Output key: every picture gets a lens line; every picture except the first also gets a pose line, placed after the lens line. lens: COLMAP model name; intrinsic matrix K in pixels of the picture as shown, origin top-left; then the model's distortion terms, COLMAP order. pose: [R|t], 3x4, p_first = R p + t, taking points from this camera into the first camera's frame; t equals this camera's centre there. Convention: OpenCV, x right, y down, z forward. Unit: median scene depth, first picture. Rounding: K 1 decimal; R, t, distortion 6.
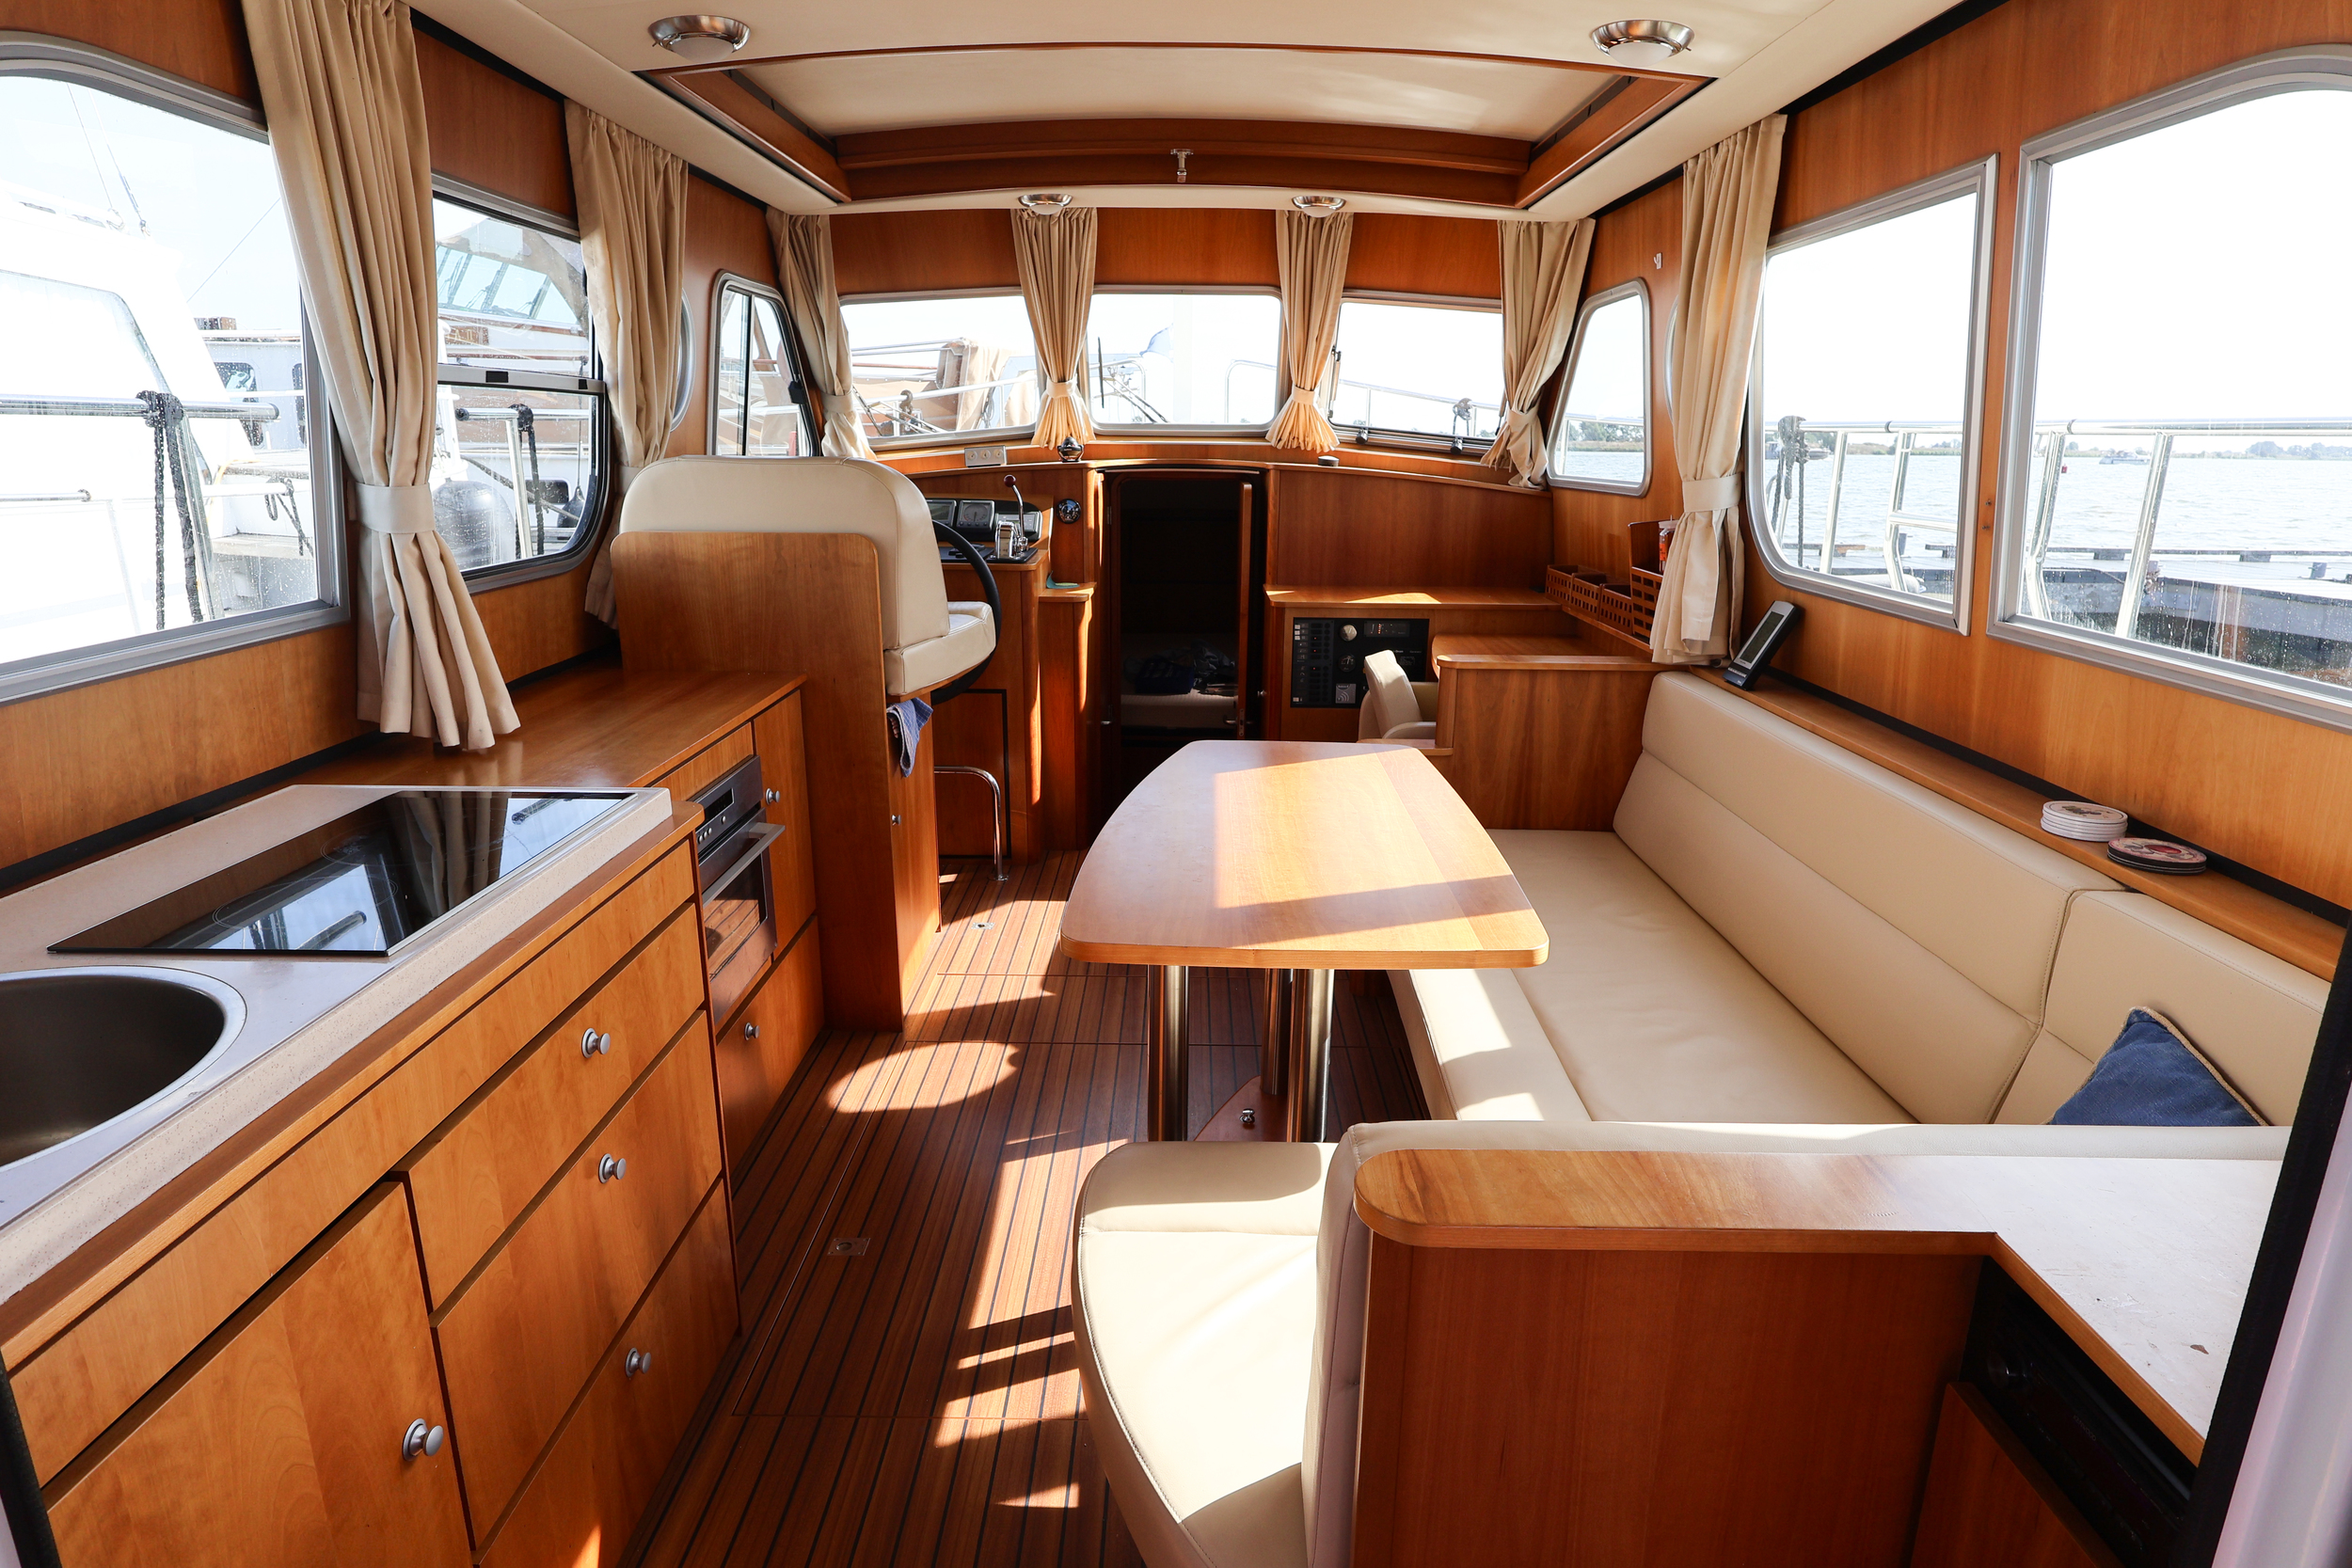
lens RADIAL K [[1301.8, 0, 1176.0], [0, 1301.8, 784.0], [0, 0, 1]] dist [0.001630, 0.001432]
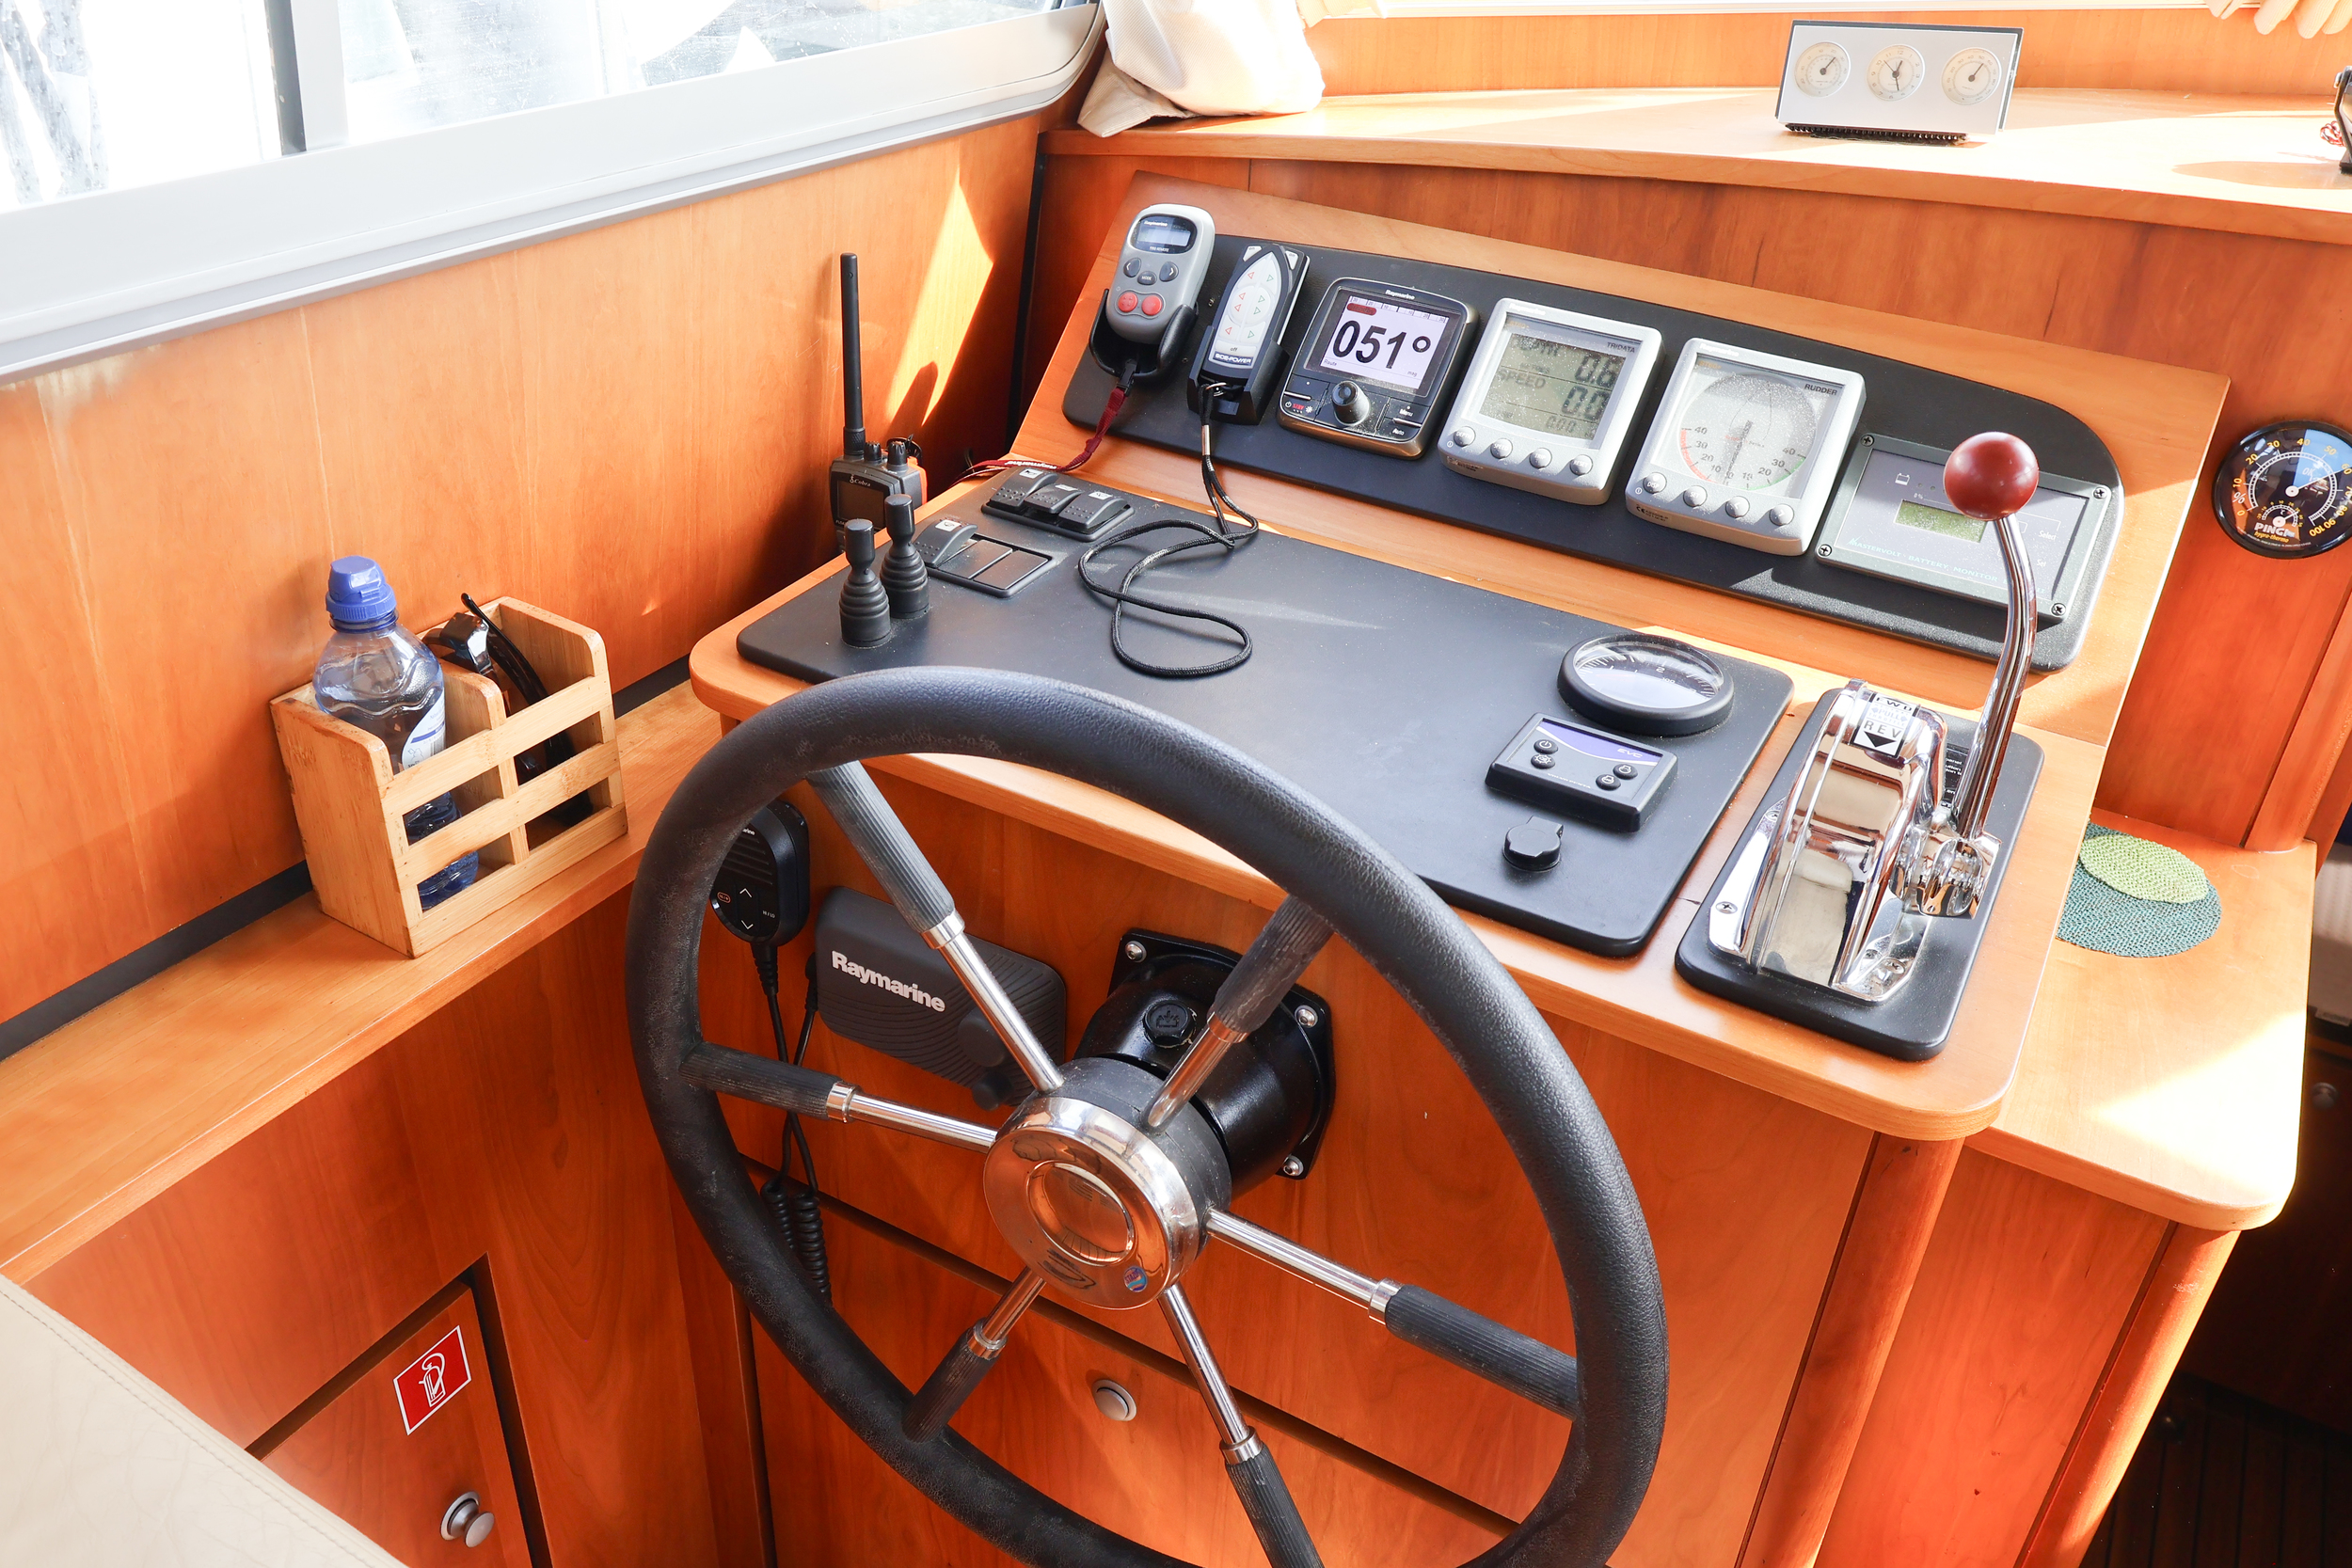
lens RADIAL K [[1844.9, 0, 1174.1], [0, 1844.9, 793.4], [0, 0, 1]] dist [0.003201, -0.002252]
pose [[0.877097, 0.282000, -0.388814, -0.135665], [-0.162328, 0.935907, 0.312613, -0.286019], [0.452051, -0.211077, 0.866658, 0.904309]]
